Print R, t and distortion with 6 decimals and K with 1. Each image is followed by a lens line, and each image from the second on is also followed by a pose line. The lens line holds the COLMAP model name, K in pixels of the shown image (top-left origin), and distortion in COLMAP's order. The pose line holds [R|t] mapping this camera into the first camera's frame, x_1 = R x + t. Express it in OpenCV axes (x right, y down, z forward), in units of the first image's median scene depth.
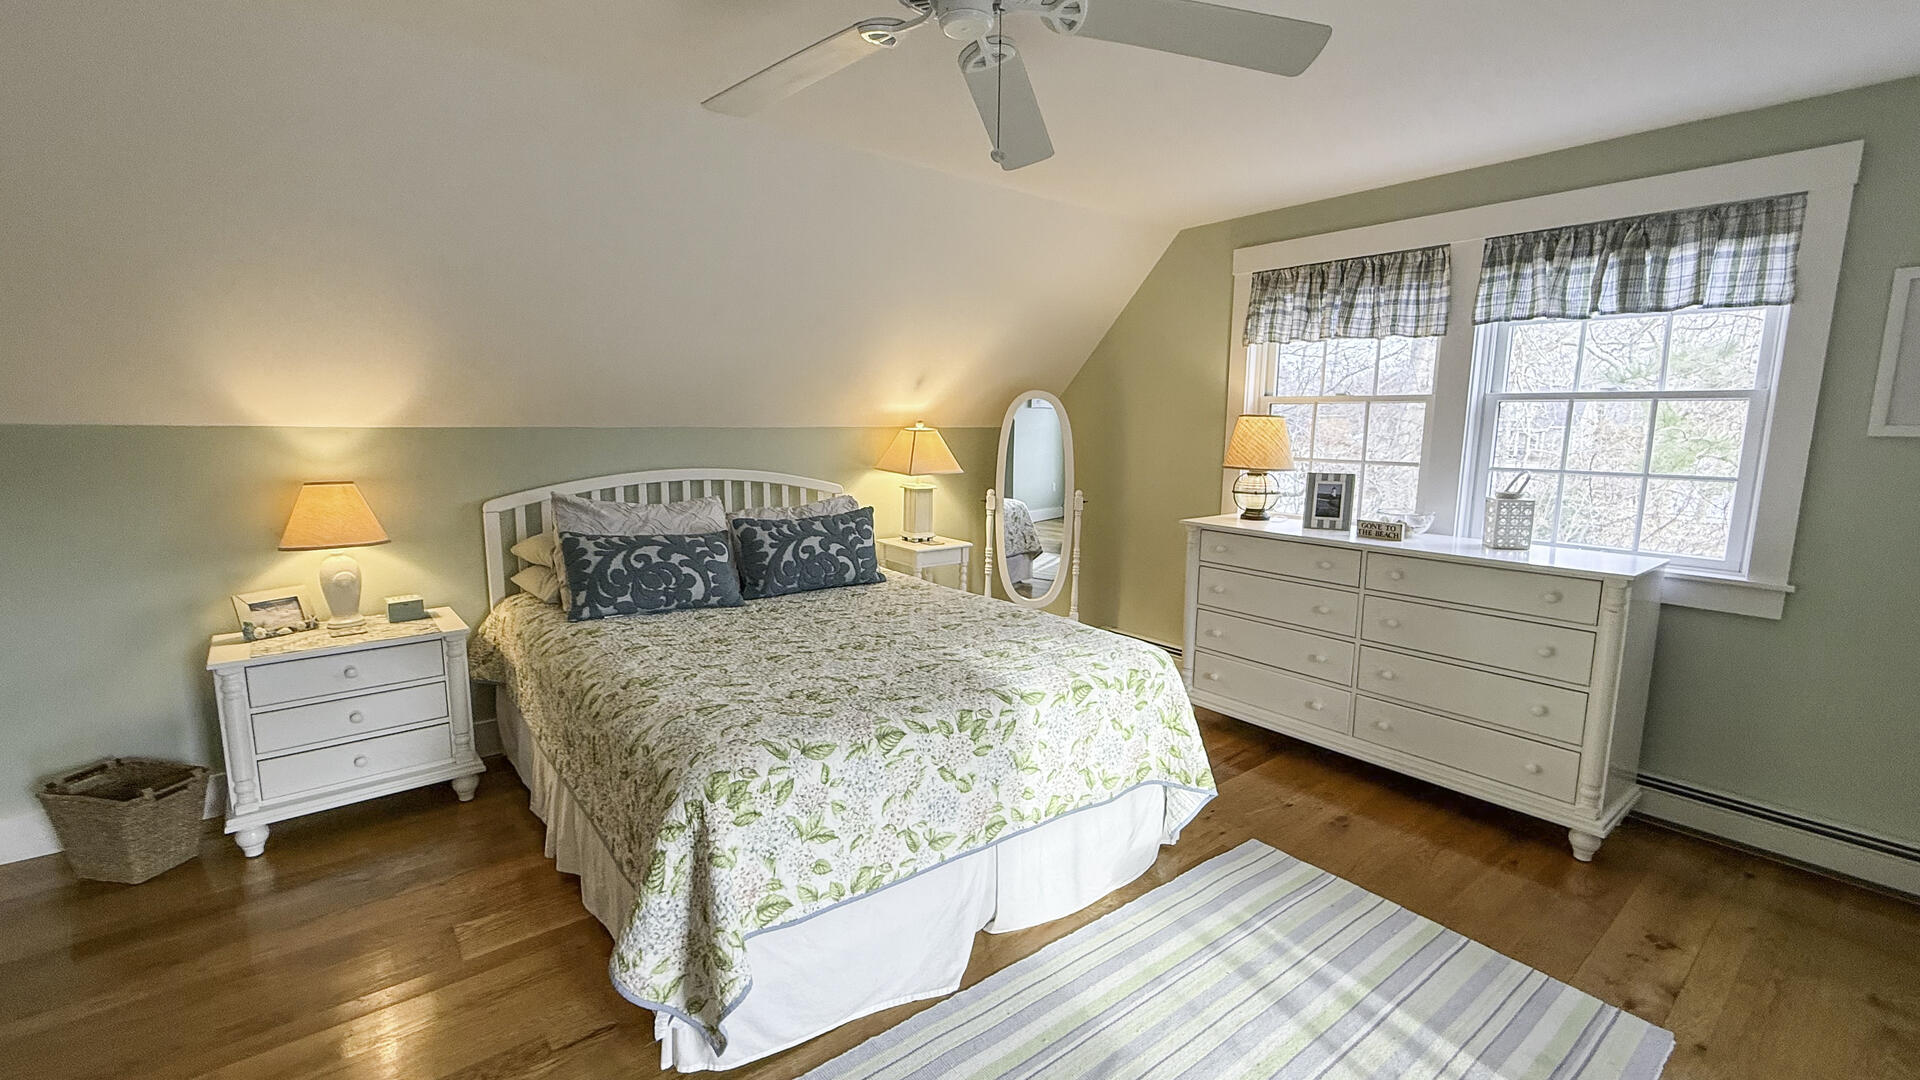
lens RADIAL K [[869.5, 0, 960.3], [0, 869.5, 543.1], [0, 0, 1]] dist [-0.000825, -0.000101]
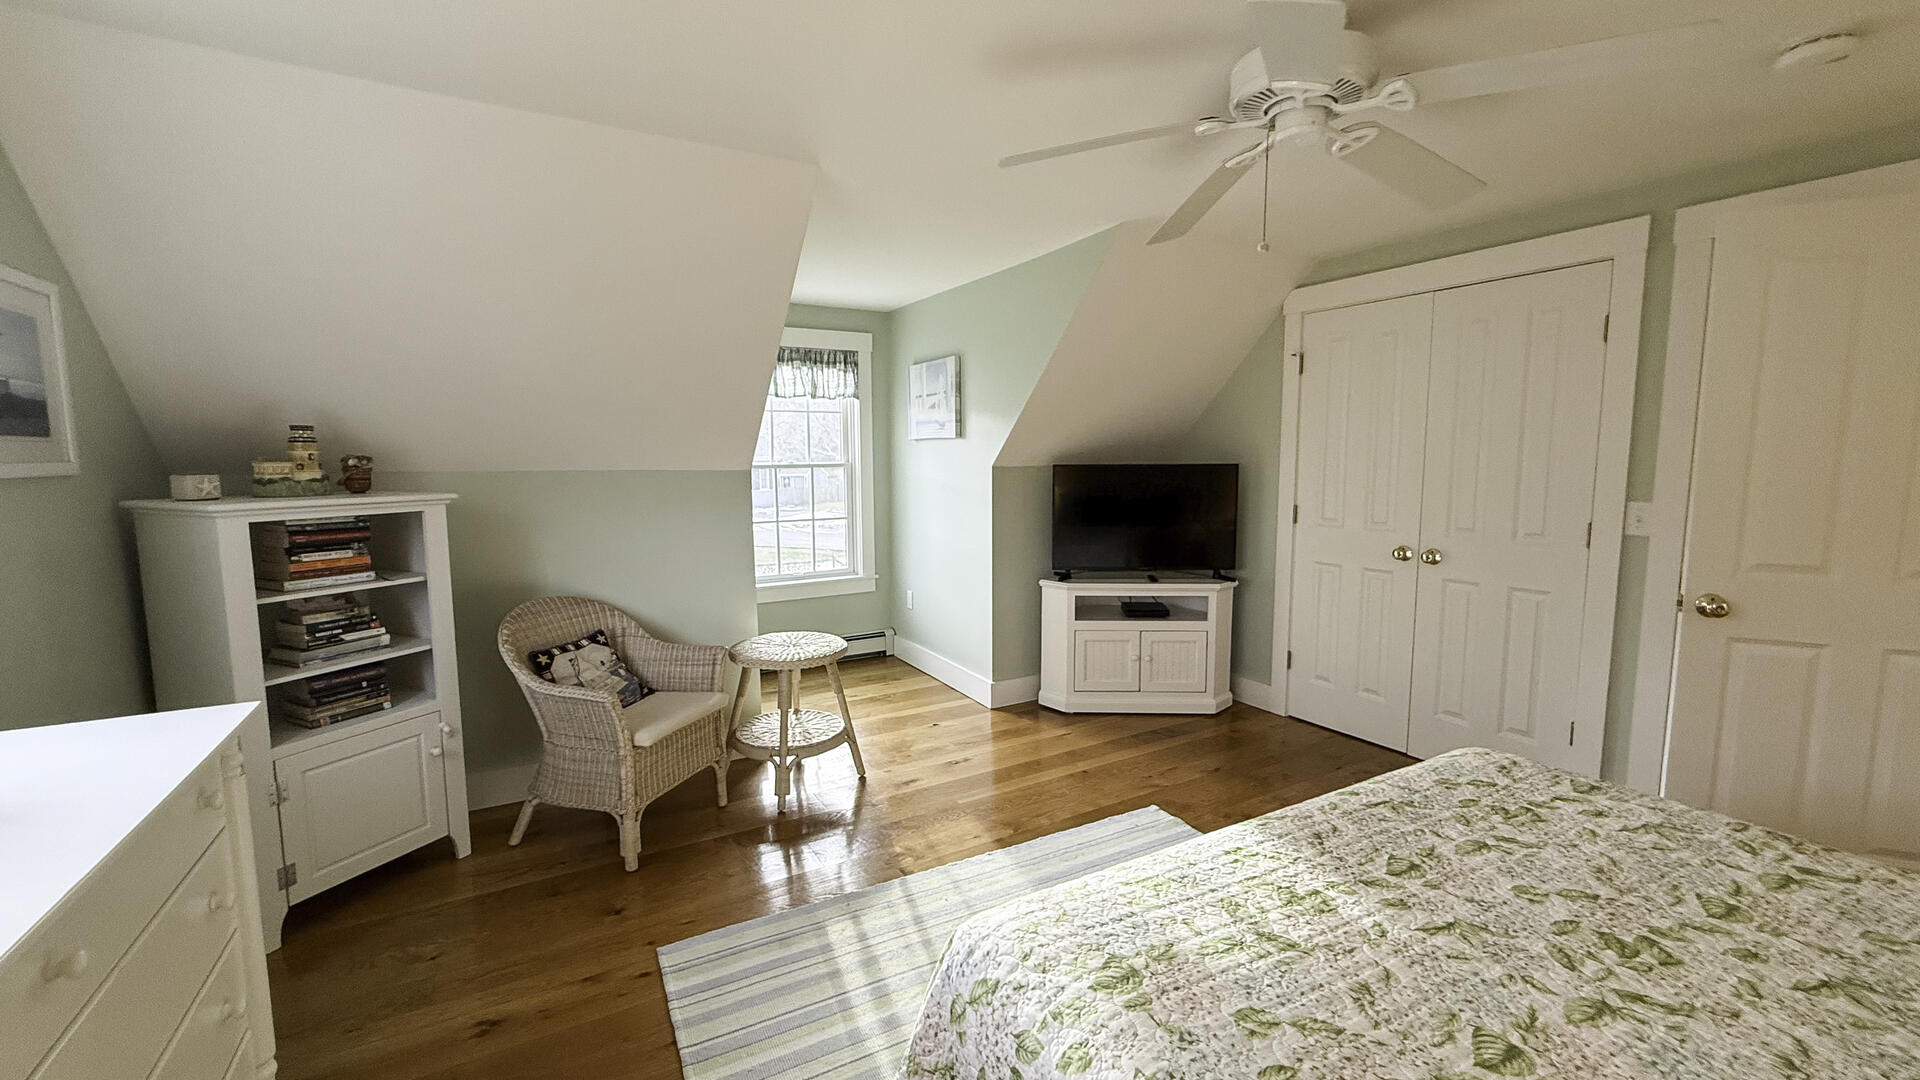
lens RADIAL K [[769.5, 0, 963.9], [0, 769.5, 541.2], [0, 0, 1]] dist [-0.002460, -0.000409]
pose [[-0.987266, -0.025425, 0.157033, 0.186954], [0.016351, 0.965698, 0.259152, -0.222321], [-0.158236, 0.258419, -0.952985, 1.484292]]
